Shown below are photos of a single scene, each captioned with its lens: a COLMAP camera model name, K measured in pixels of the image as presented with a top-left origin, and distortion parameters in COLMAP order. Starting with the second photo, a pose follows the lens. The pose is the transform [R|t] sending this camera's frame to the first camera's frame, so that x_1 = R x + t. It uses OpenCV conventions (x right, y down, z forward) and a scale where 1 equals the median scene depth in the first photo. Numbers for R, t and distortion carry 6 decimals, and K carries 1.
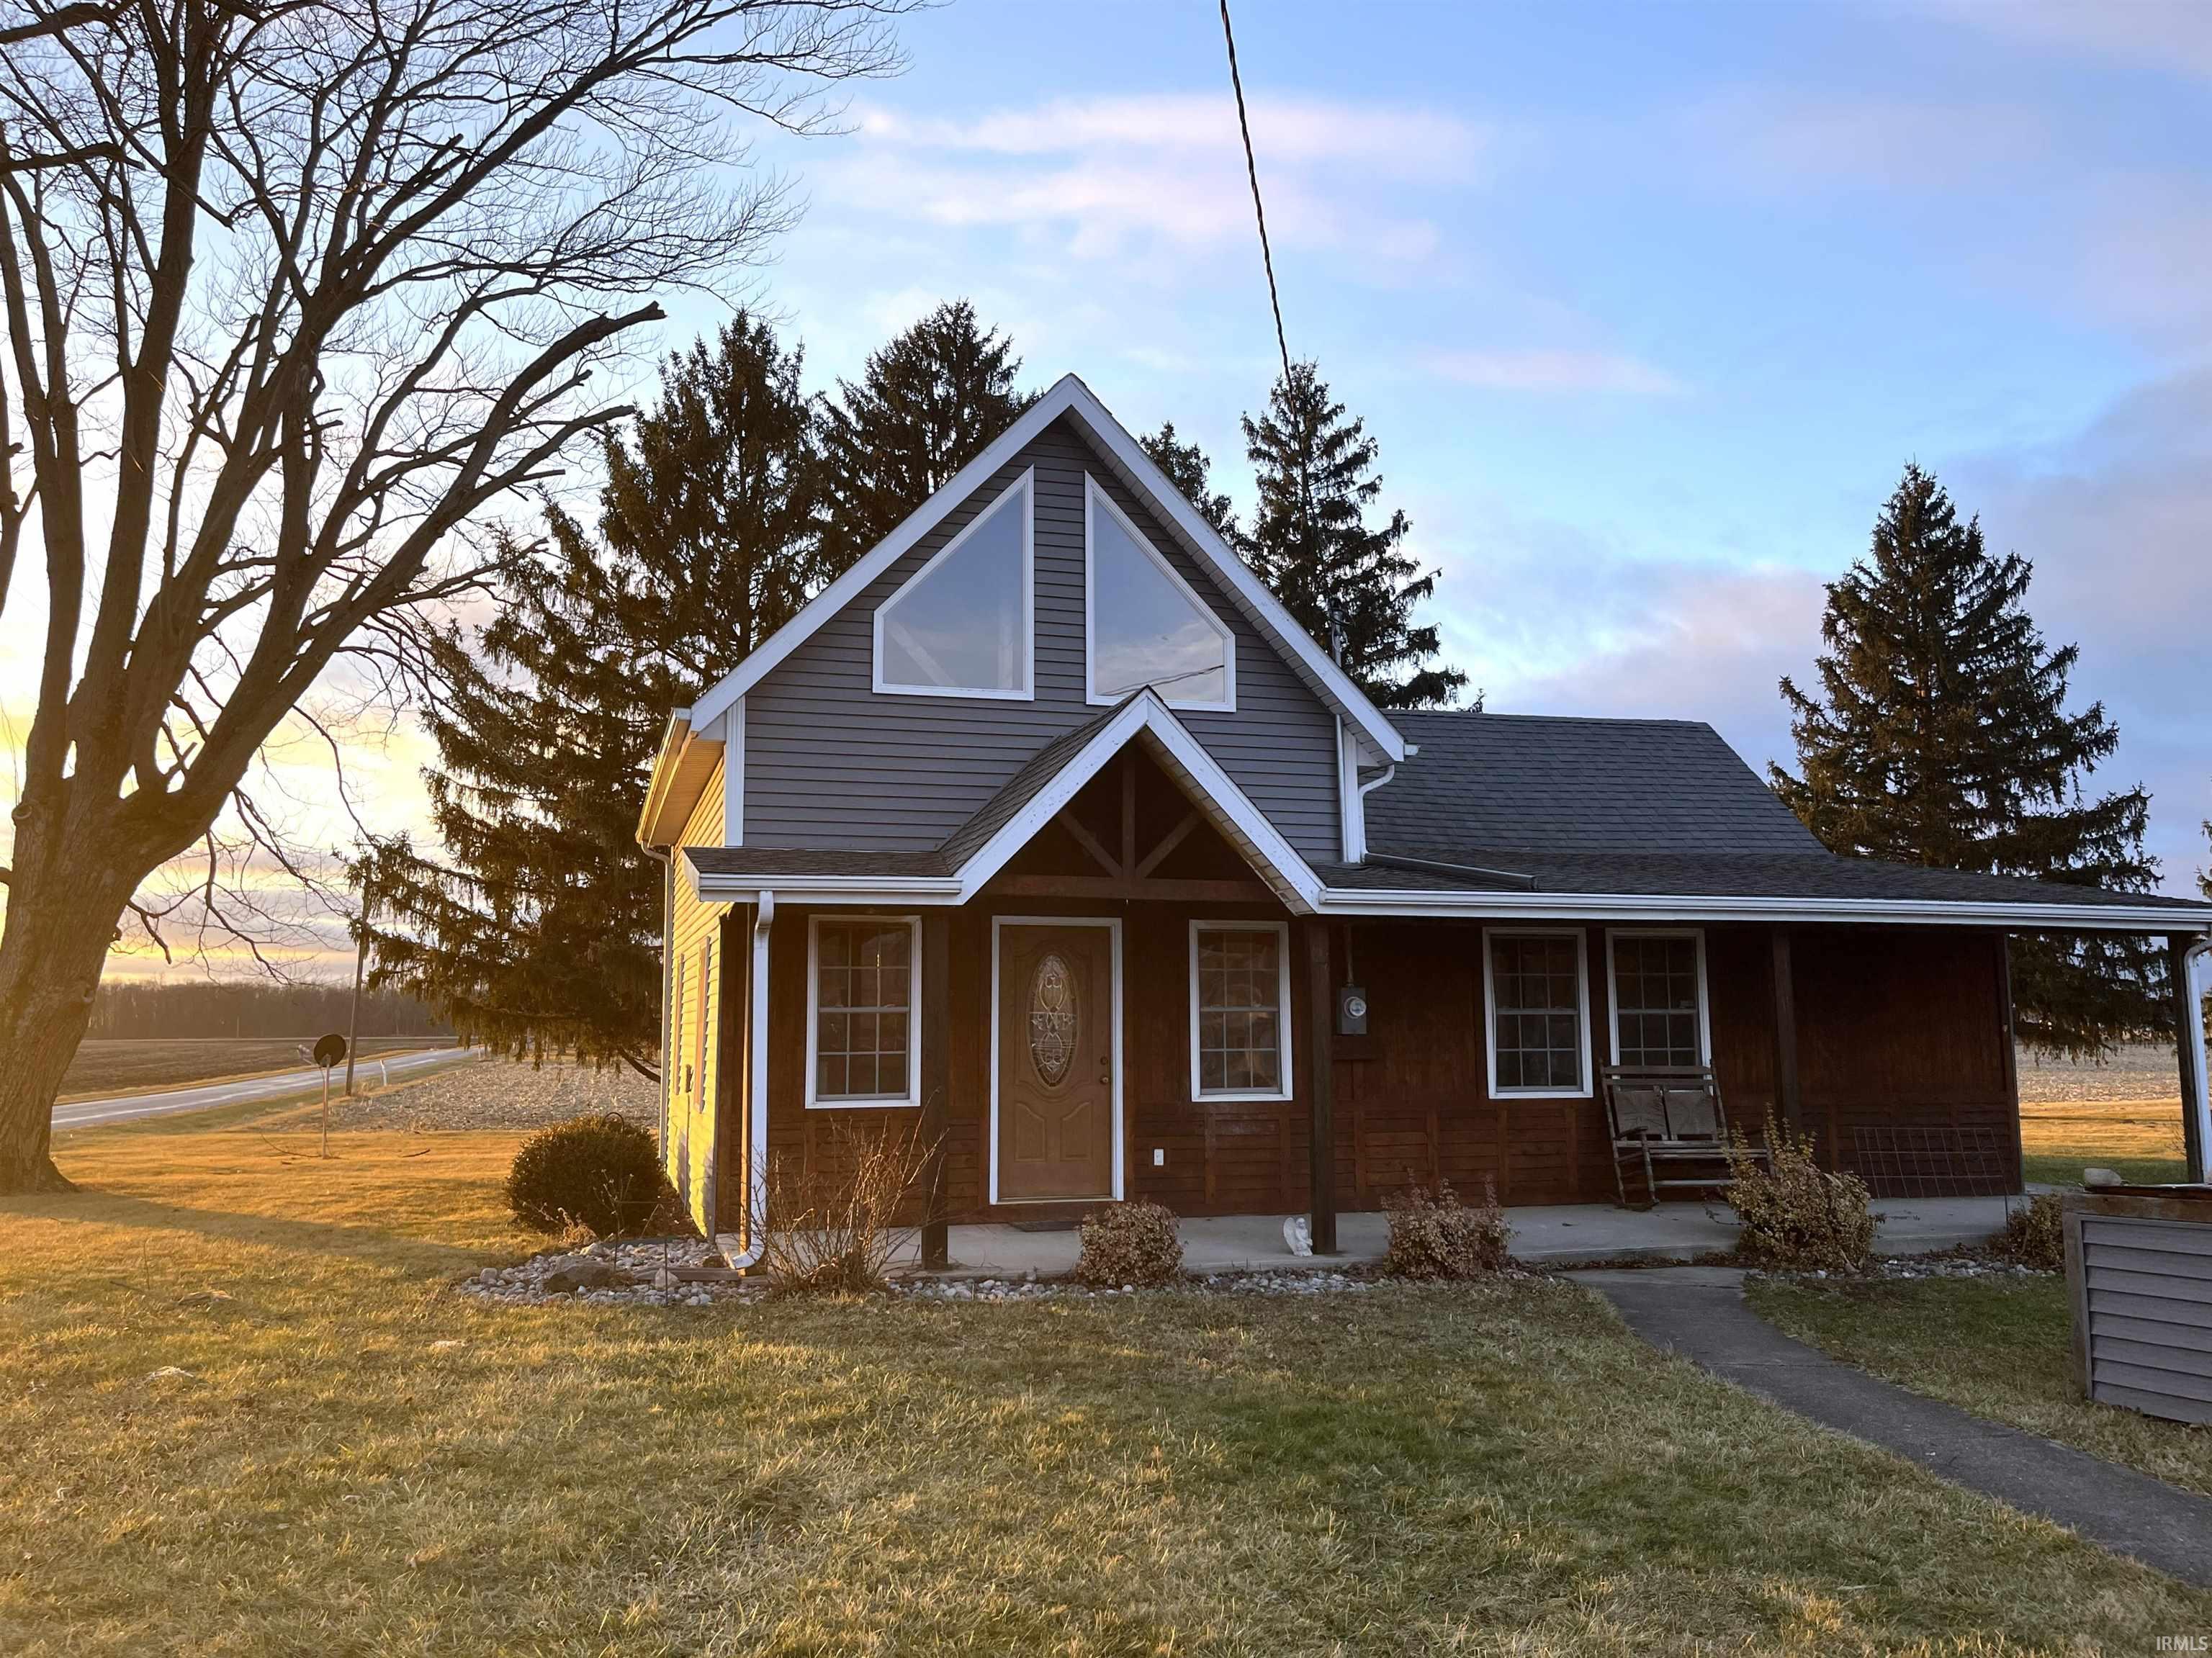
lens RADIAL K [[1662.3, 0, 1106.0], [0, 1662.3, 829.0], [0, 0, 1]] dist [0.065188, -0.094845]
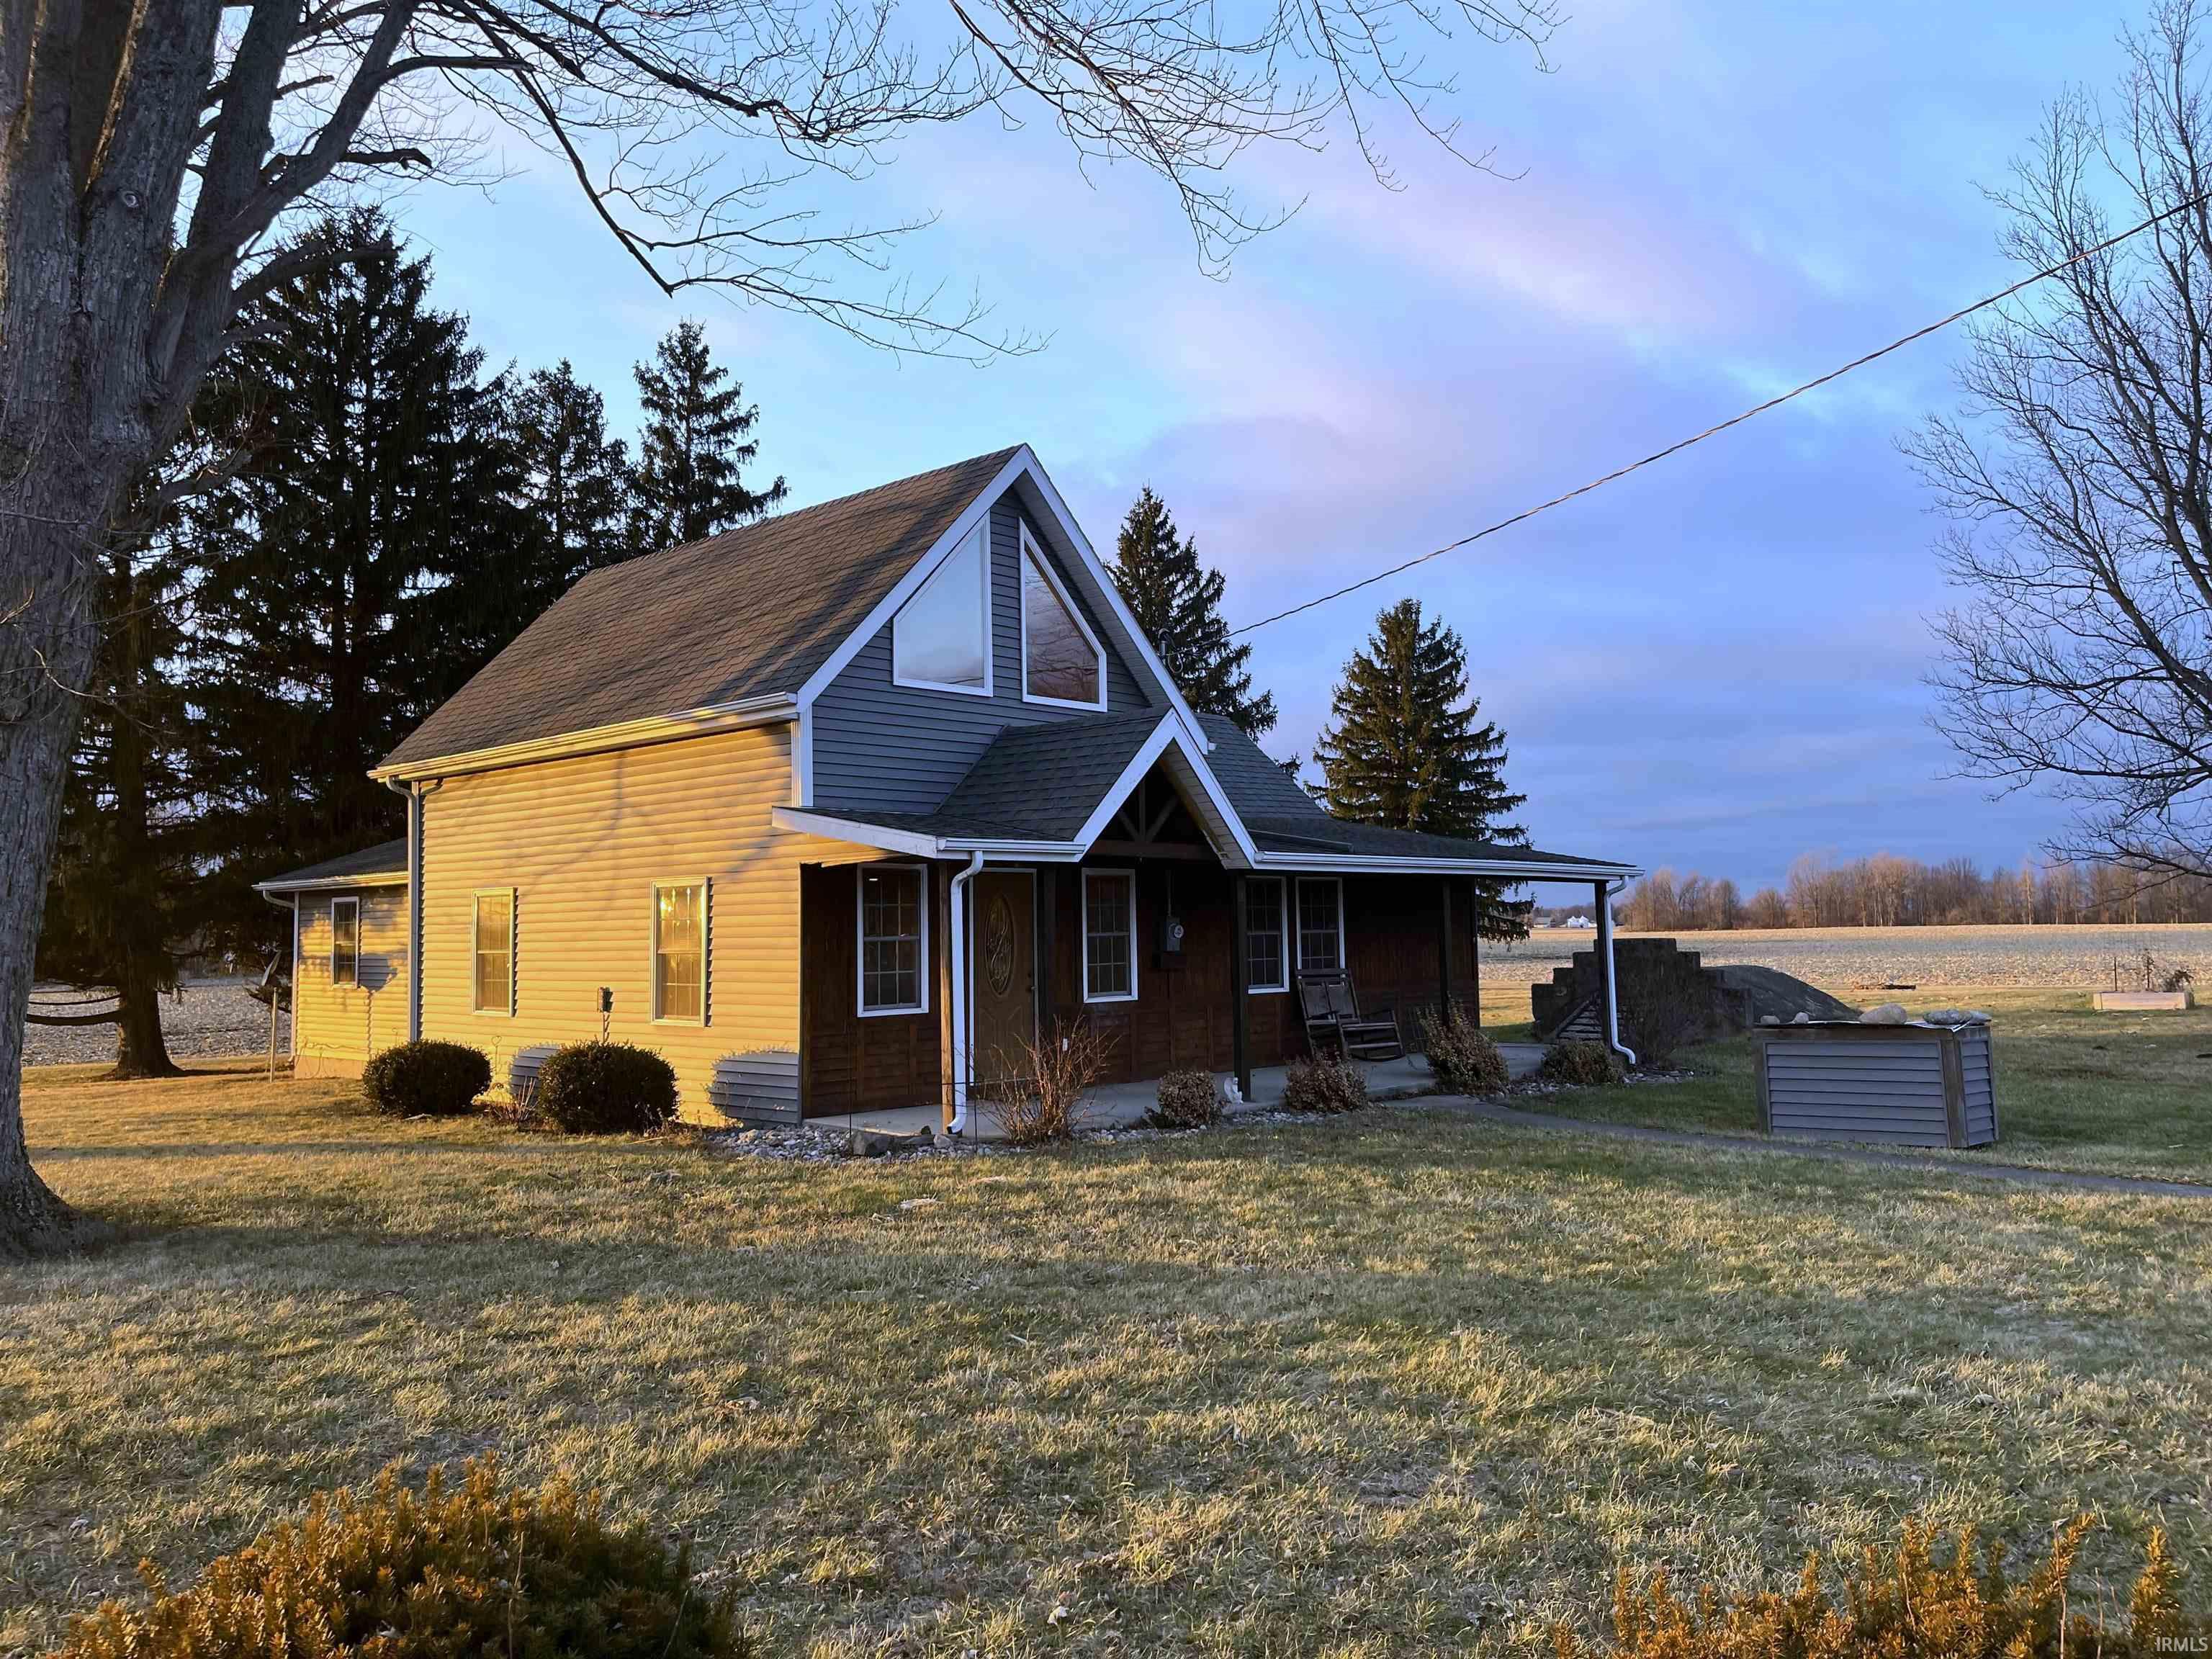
lens RADIAL K [[1654.8, 0, 1049.8], [0, 1654.8, 834.3], [0, 0, 1]] dist [0.010482, -0.004246]
pose [[0.865002, 0.019491, 0.501390, -0.205704], [-0.046058, 0.998111, 0.040659, -0.008069], [-0.499651, -0.058263, 0.864265, -0.042147]]
